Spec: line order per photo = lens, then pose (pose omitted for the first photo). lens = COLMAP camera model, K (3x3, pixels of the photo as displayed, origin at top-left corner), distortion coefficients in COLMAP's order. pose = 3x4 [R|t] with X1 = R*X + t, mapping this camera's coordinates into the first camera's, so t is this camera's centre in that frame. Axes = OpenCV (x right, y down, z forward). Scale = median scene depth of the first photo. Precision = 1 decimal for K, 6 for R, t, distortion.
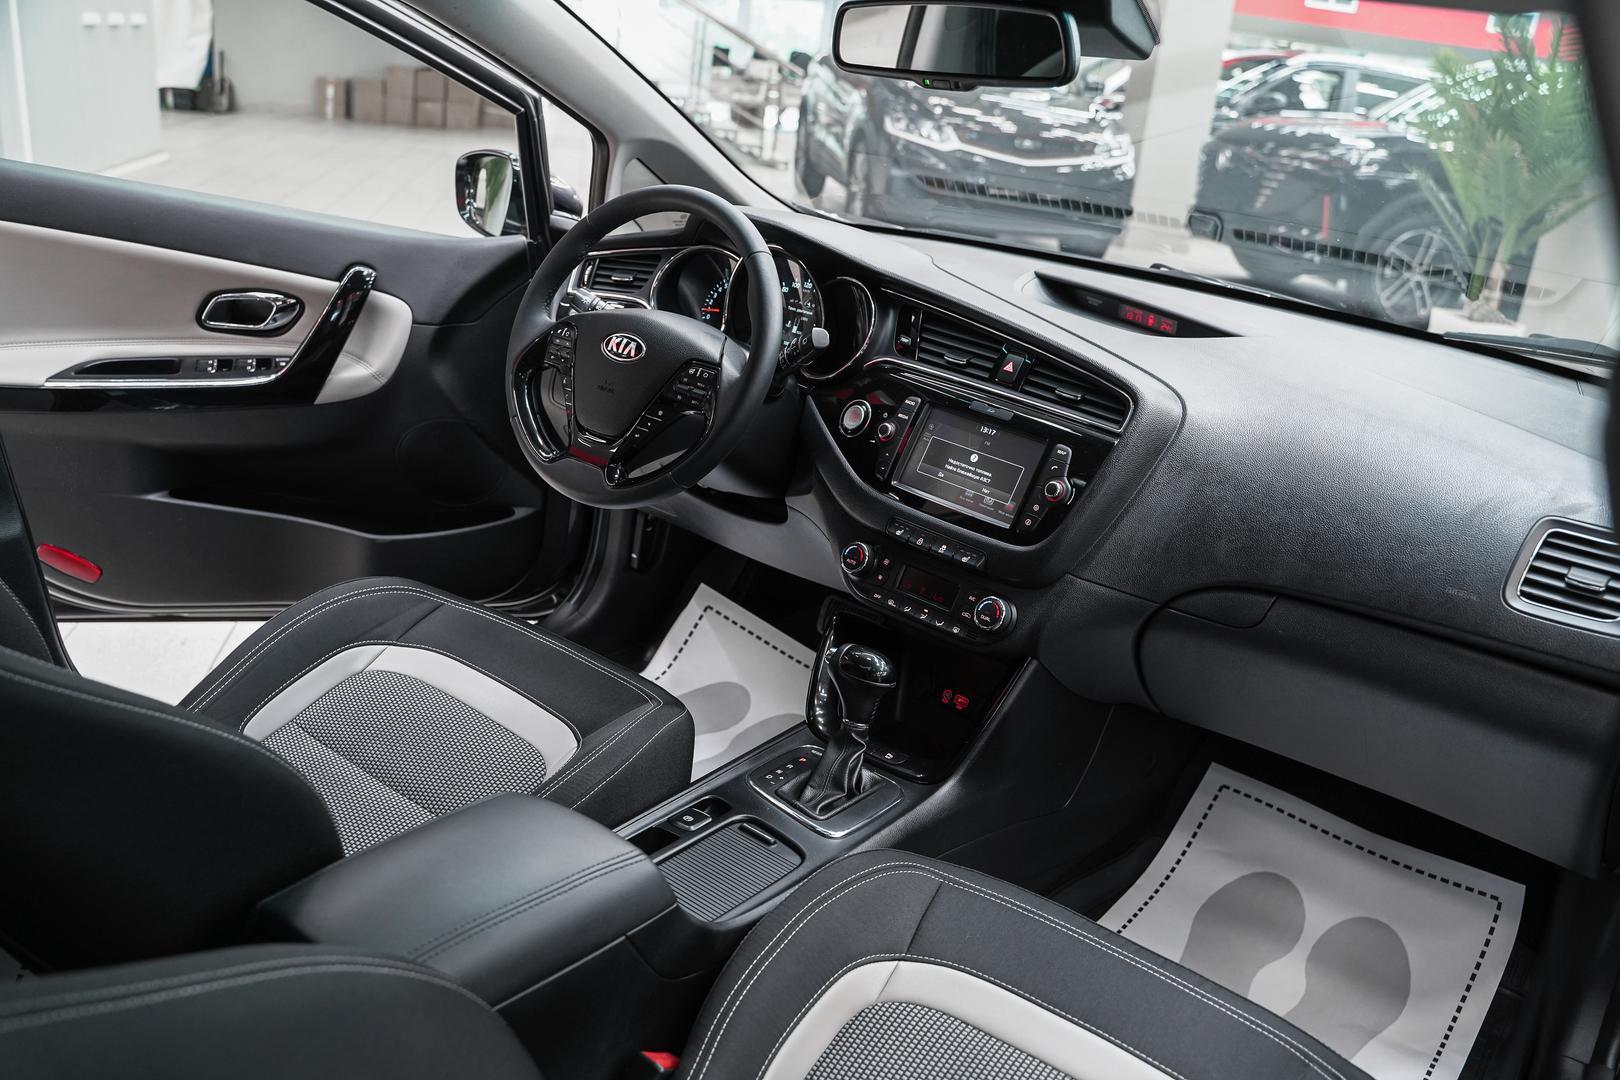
lens RADIAL K [[1315.7, 0, 810.0], [0, 1315.7, 540.0], [0, 0, 1]] dist [-0.114213, 0.085364]
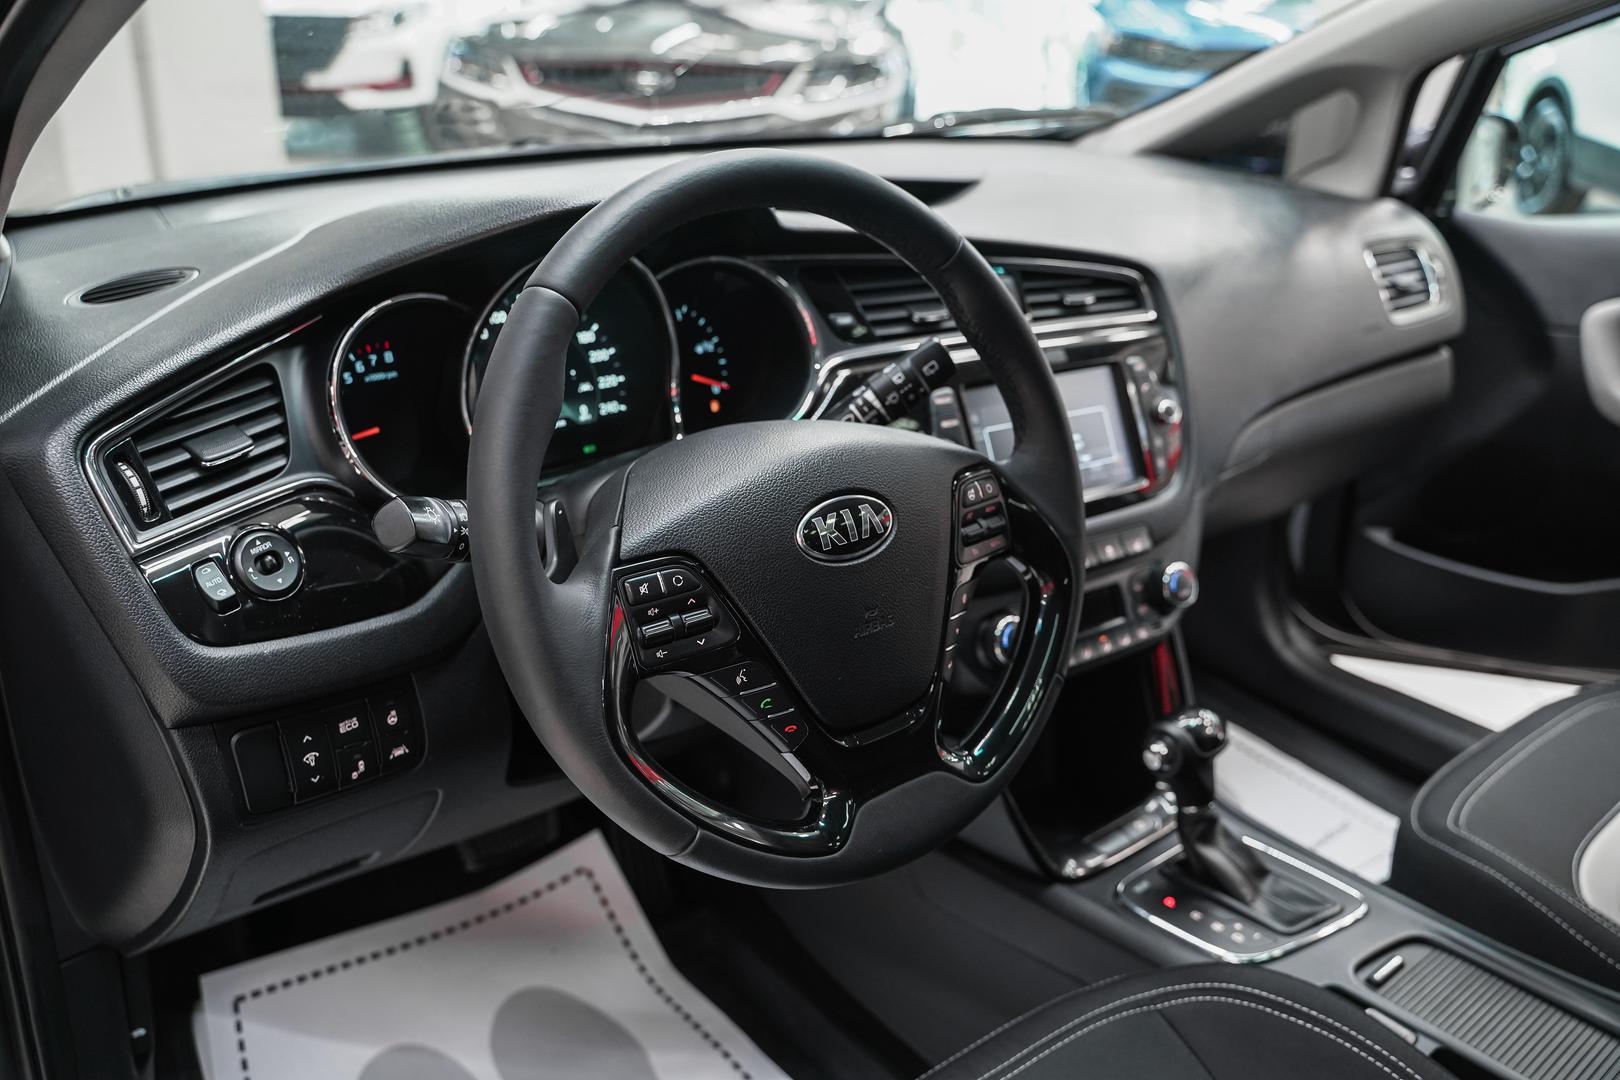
lens RADIAL K [[1315.7, 0, 810.0], [0, 1315.7, 540.0], [0, 0, 1]] dist [-0.114213, 0.085364]
pose [[0.236753, -0.472459, 0.848959, -0.508498], [0.338767, 0.859106, 0.383632, -0.307369], [-0.910596, 0.196773, 0.363449, 0.811115]]
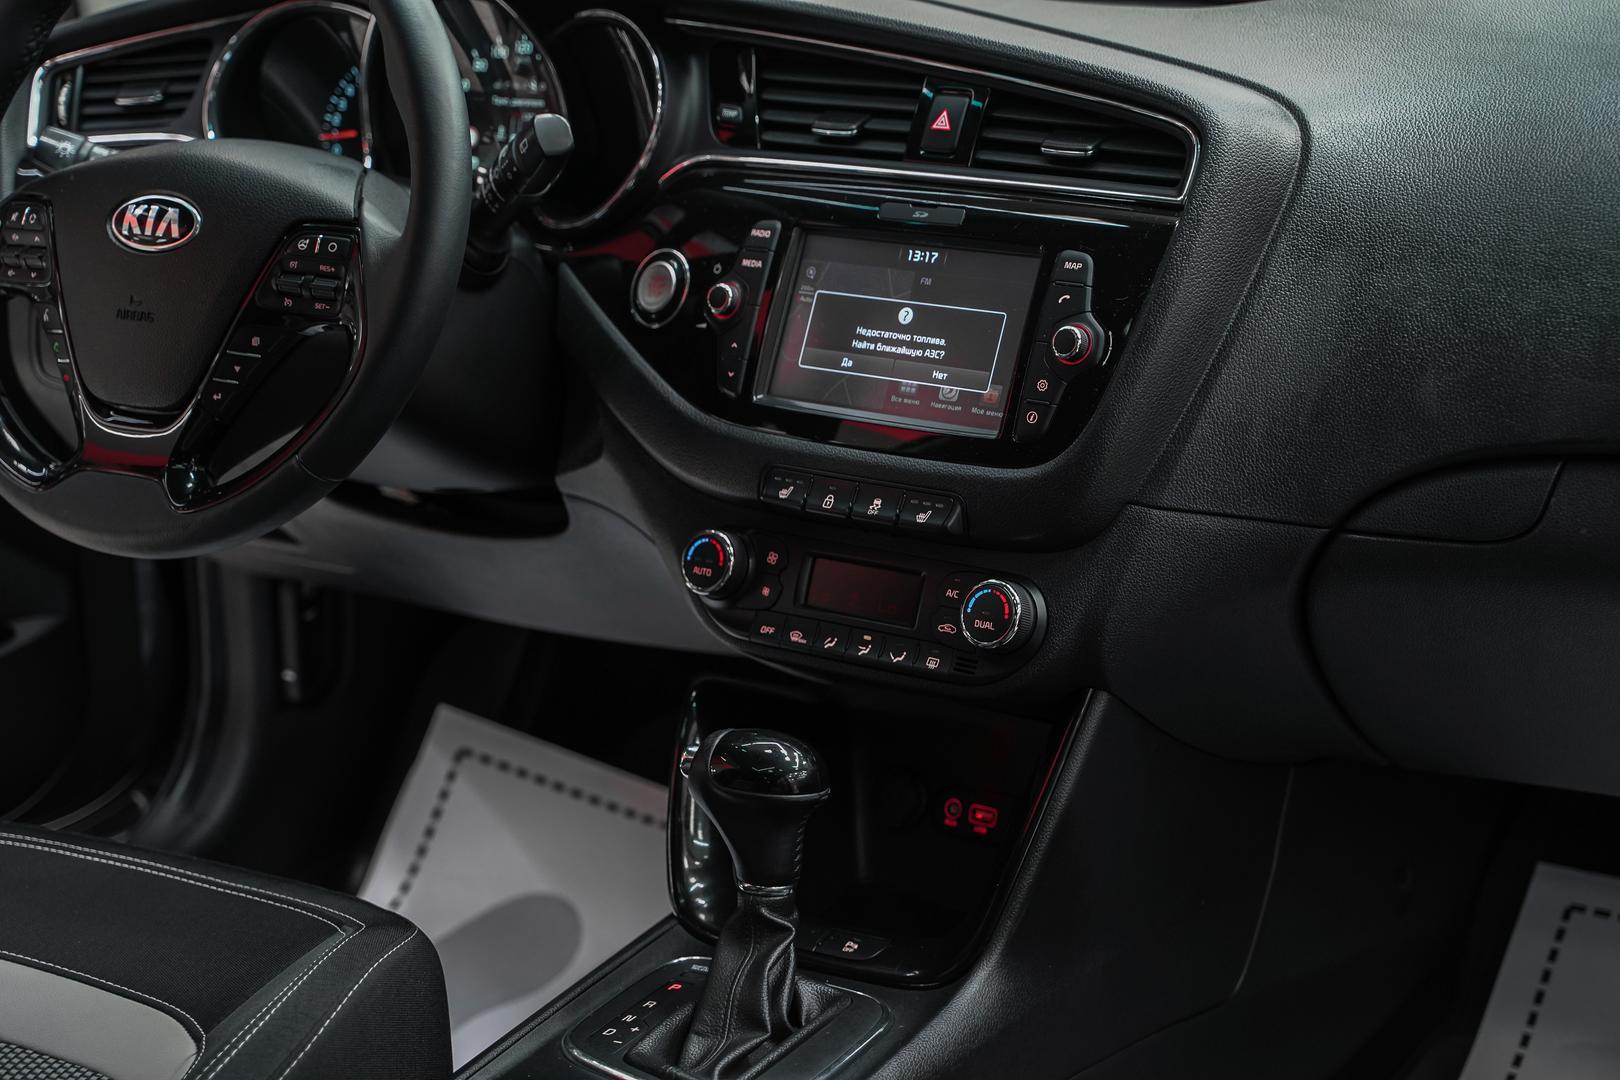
lens RADIAL K [[2684.9, 0, 804.5], [0, 2684.9, 540.7], [0, 0, 1]] dist [0.174626, 0.261691]
pose [[0.981734, -0.185757, 0.041147, 0.028460], [0.187178, 0.981742, -0.033870, 0.044413], [-0.034104, 0.040953, 0.998579, -0.004247]]
